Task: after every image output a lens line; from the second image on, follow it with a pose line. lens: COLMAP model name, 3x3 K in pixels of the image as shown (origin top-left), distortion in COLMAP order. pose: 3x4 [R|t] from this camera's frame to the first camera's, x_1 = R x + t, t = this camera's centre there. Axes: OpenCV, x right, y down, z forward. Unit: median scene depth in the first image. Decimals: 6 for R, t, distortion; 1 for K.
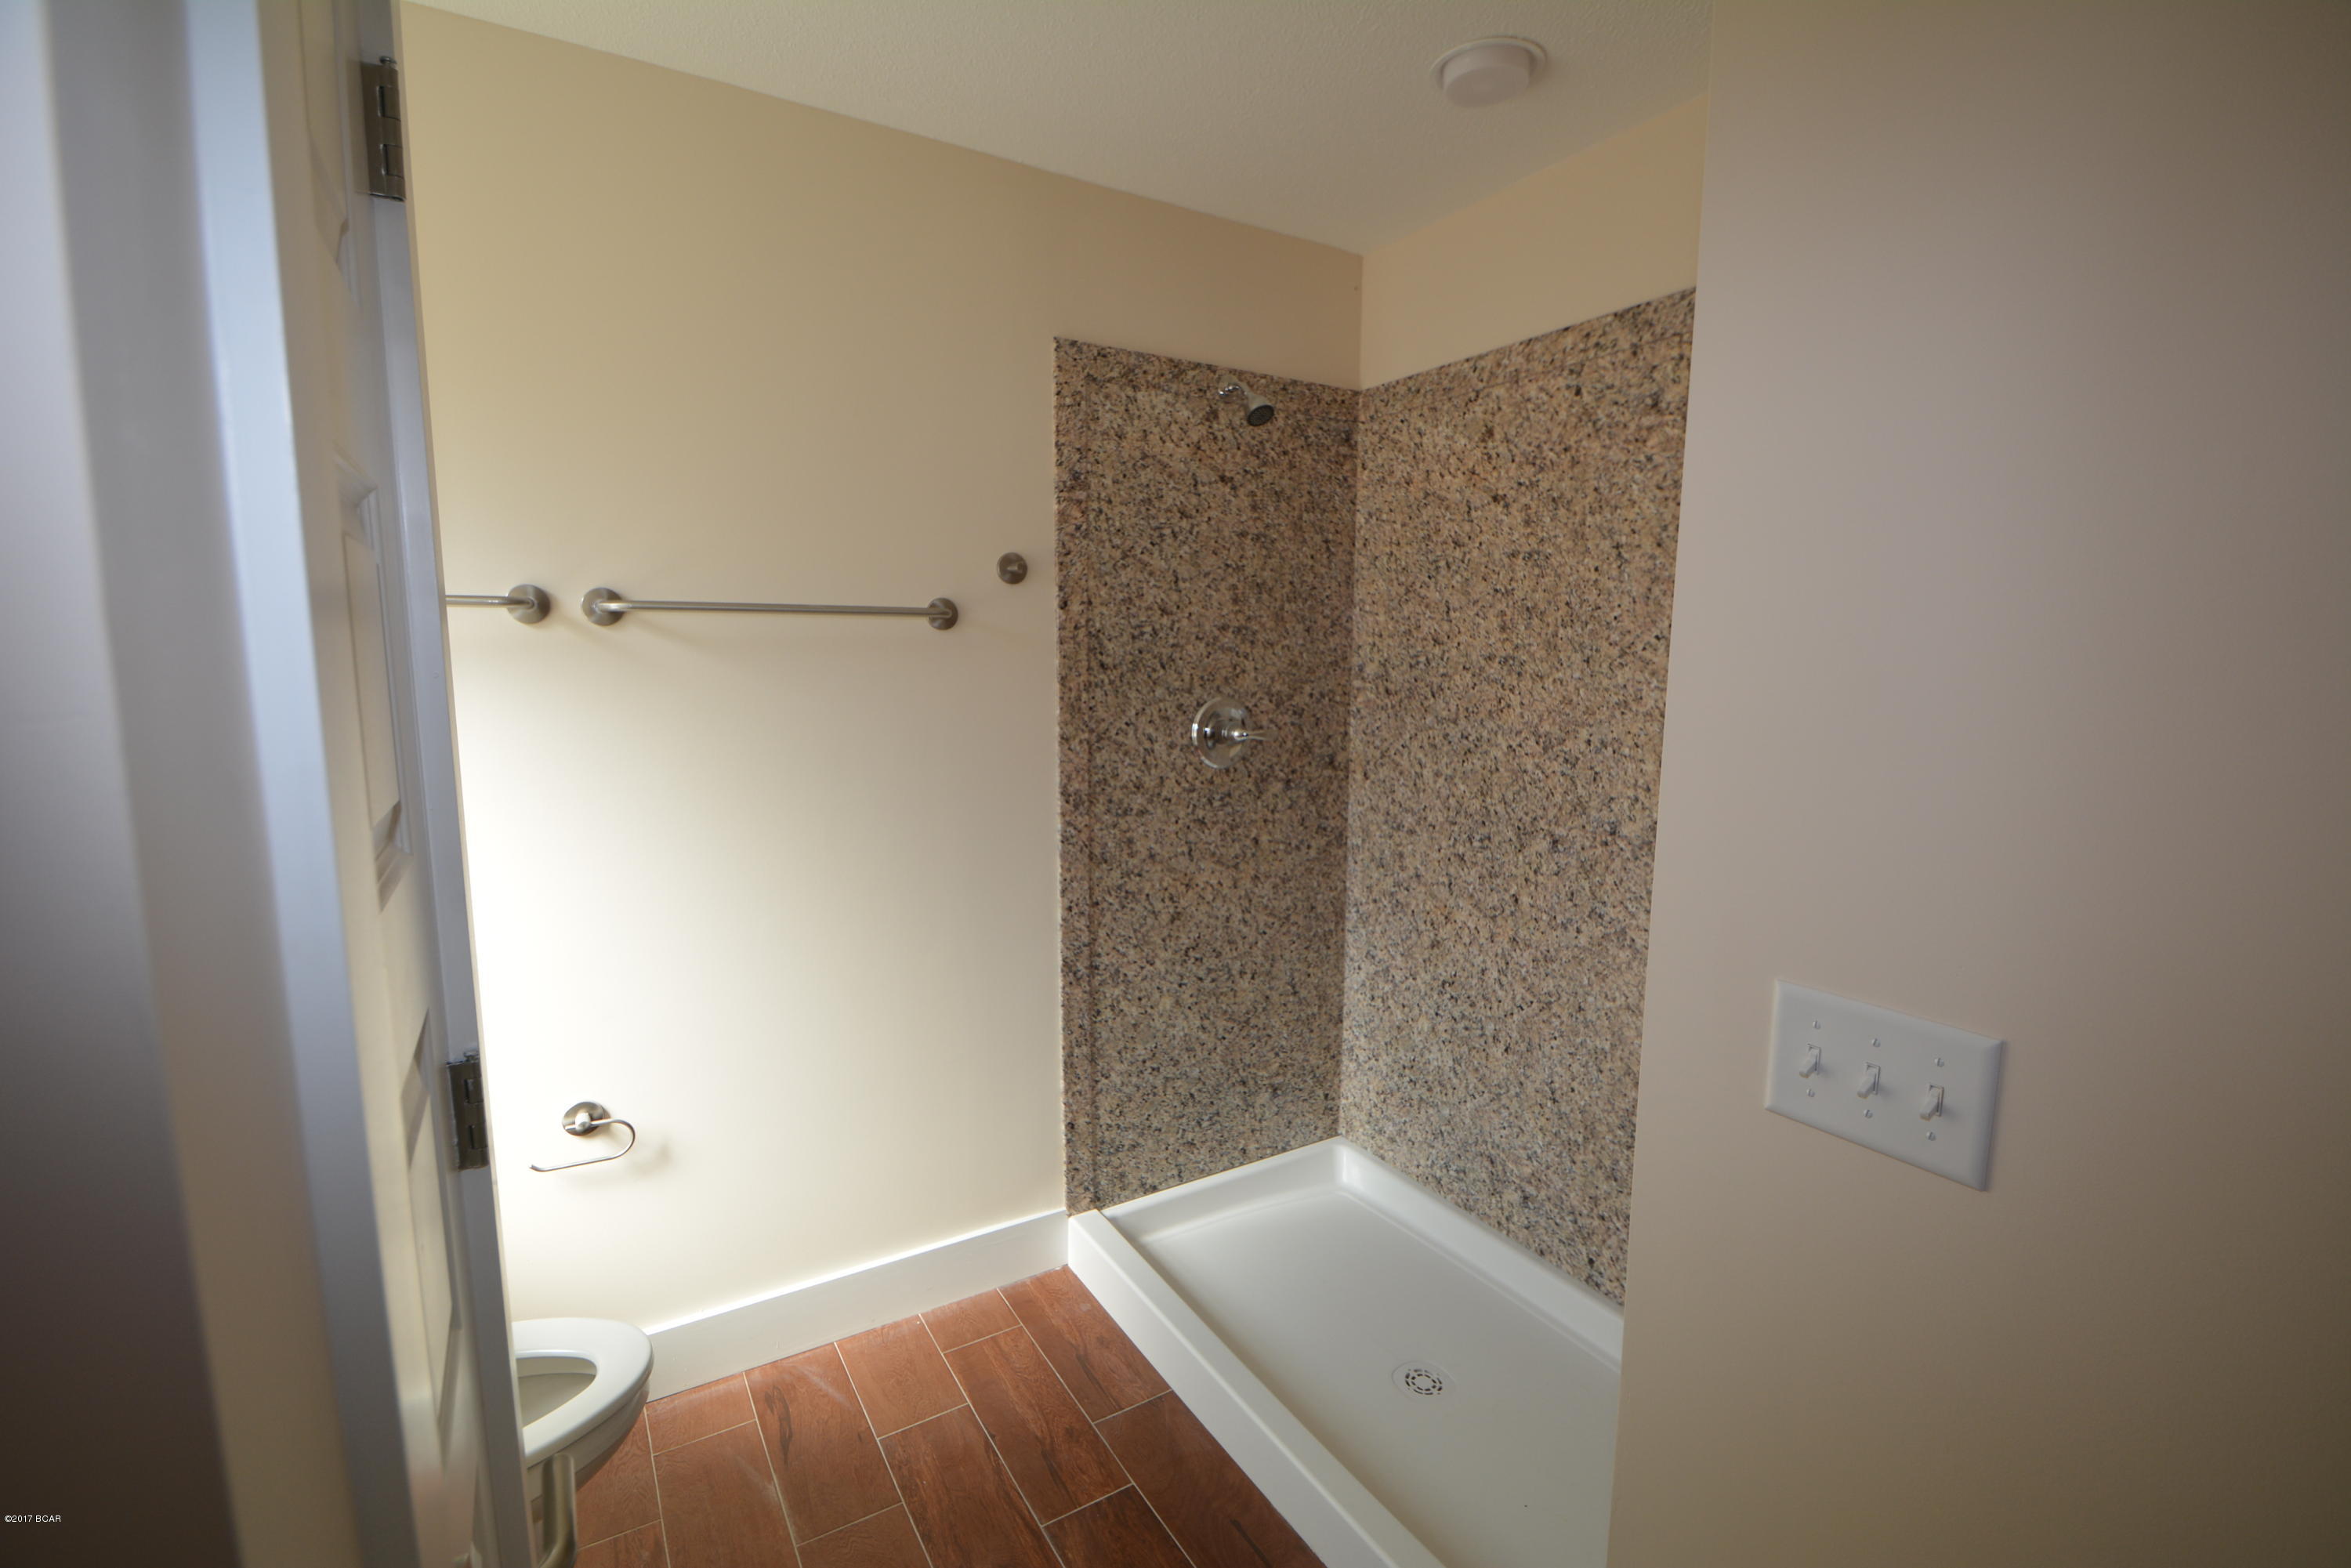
lens RADIAL K [[1033.4, 0, 1188.8], [0, 1033.4, 780.5], [0, 0, 1]] dist [-0.003744, -0.000108]
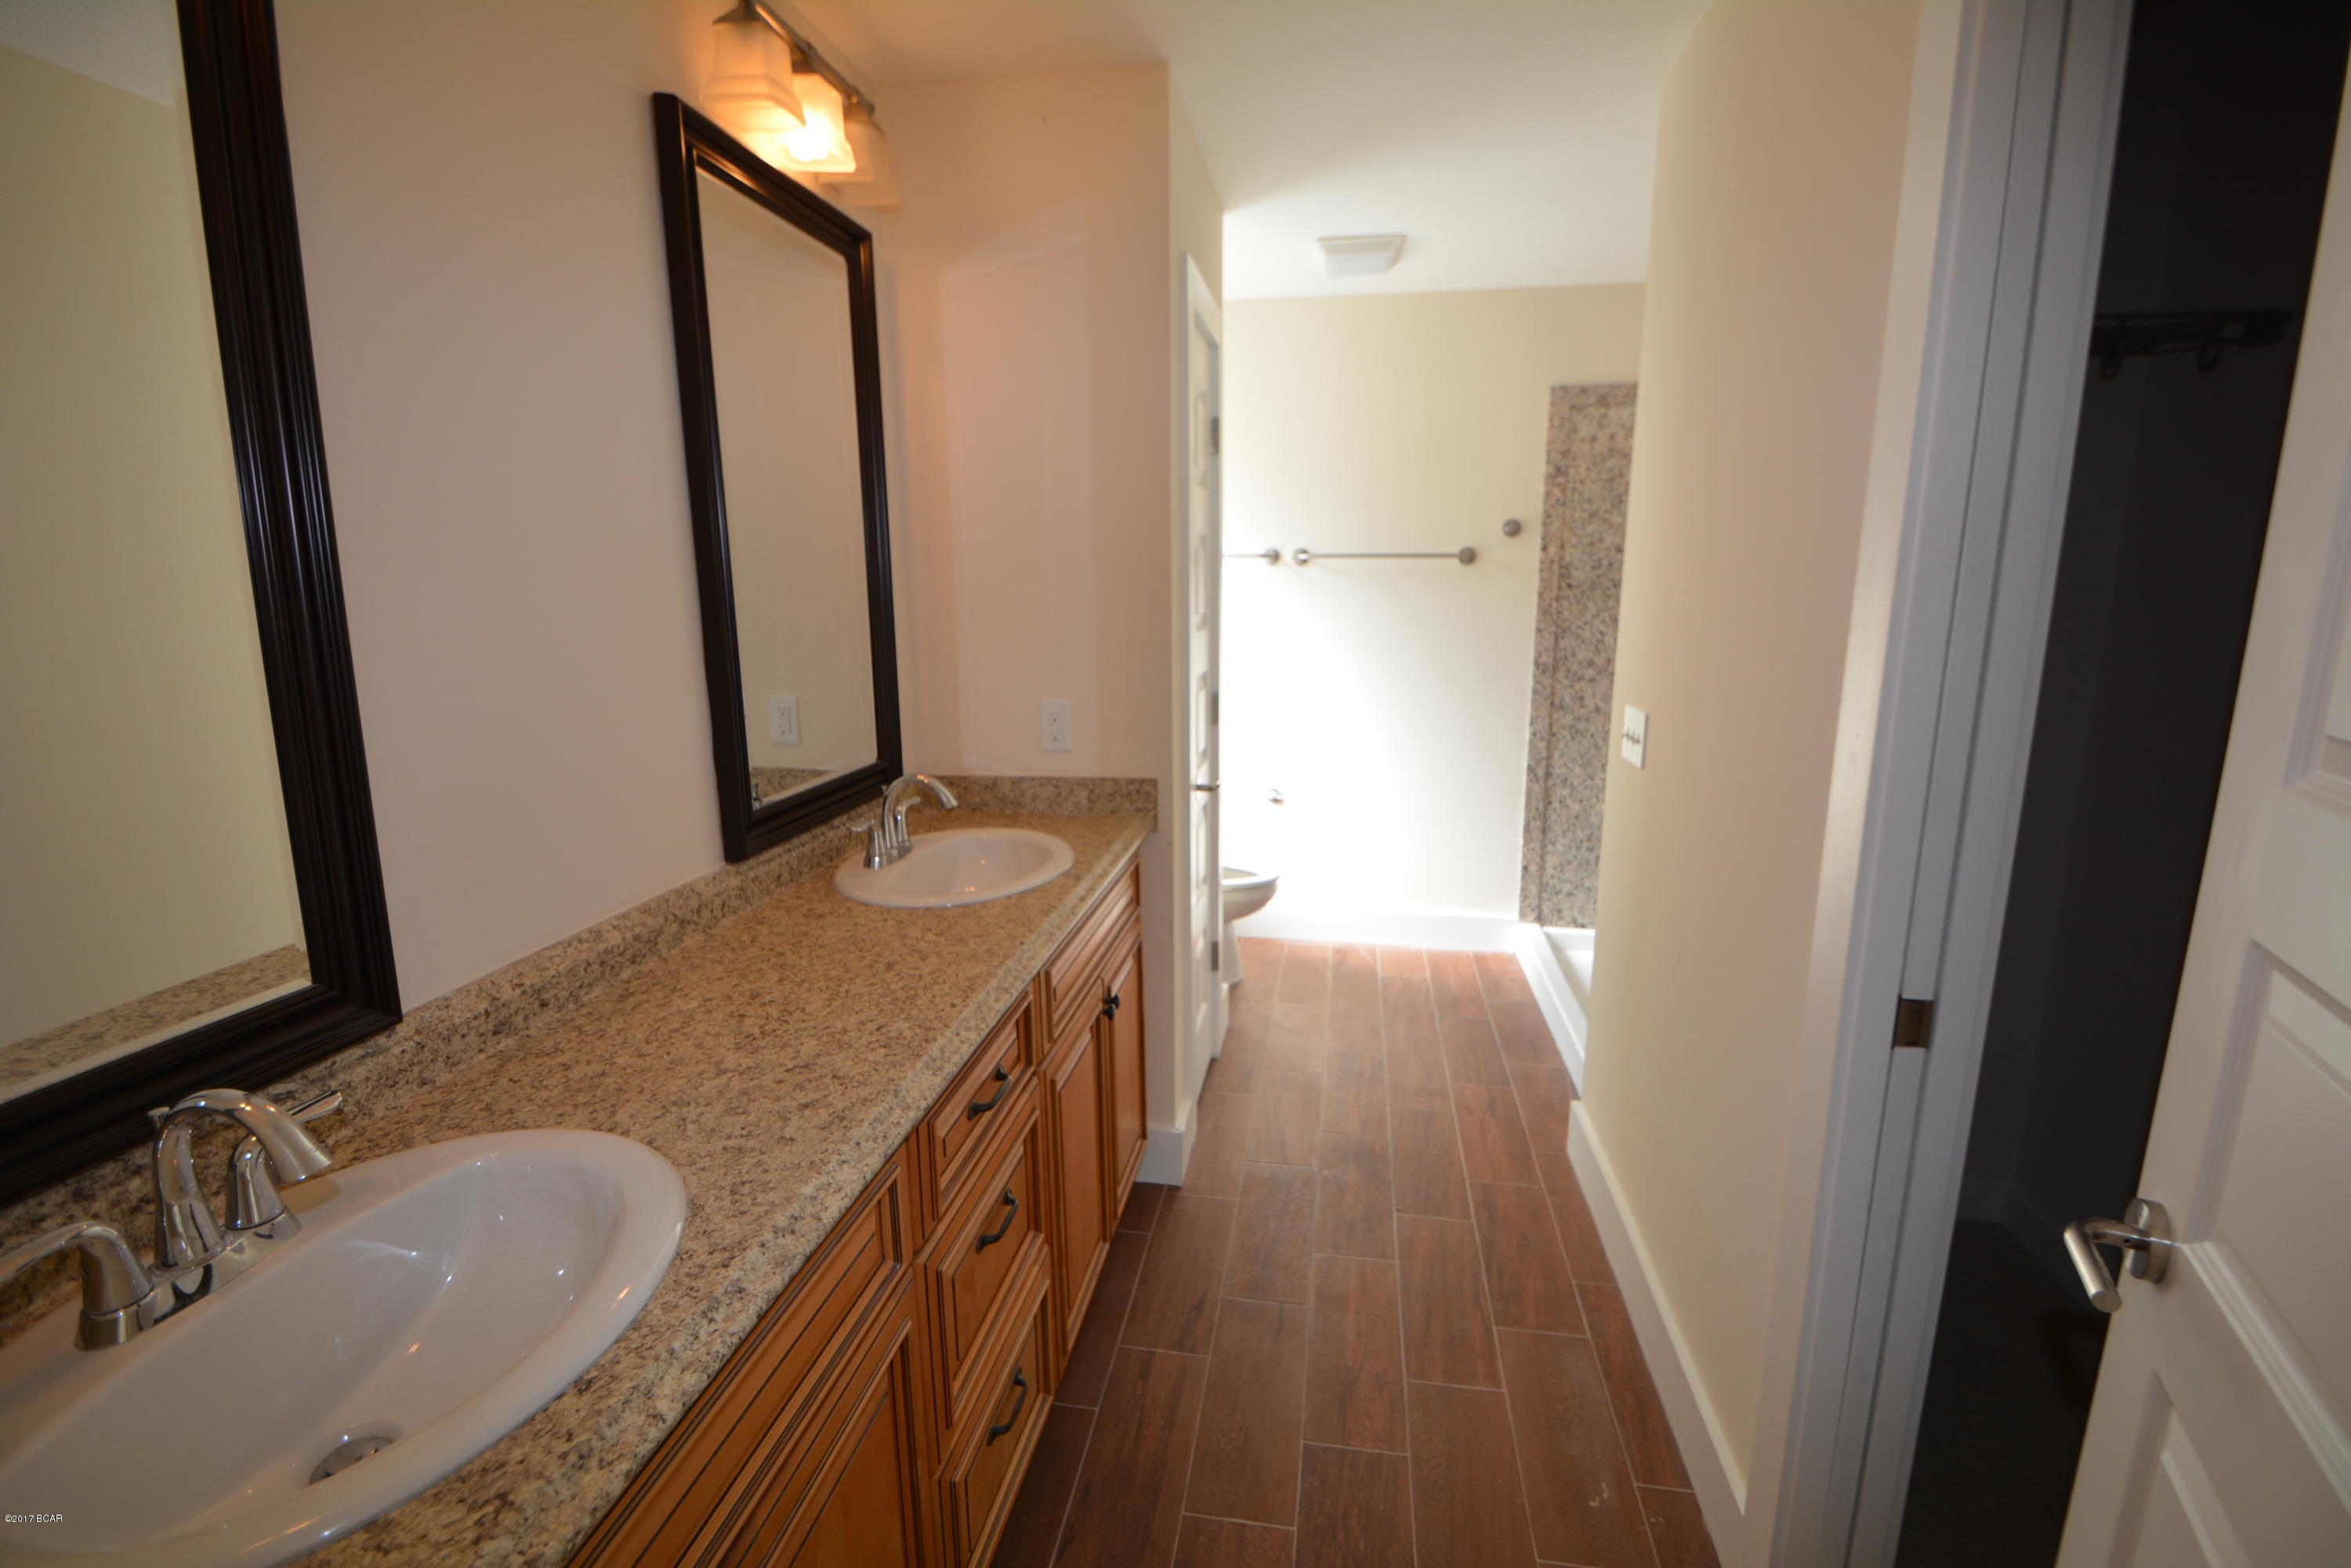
lens RADIAL K [[1033.4, 0, 1188.8], [0, 1033.4, 780.5], [0, 0, 1]] dist [-0.003744, -0.000108]
pose [[0.759556, 0.118178, -0.639616, 0.536546], [-0.076718, 0.992769, 0.092323, 0.088274], [0.645902, -0.021055, 0.763130, -0.625245]]
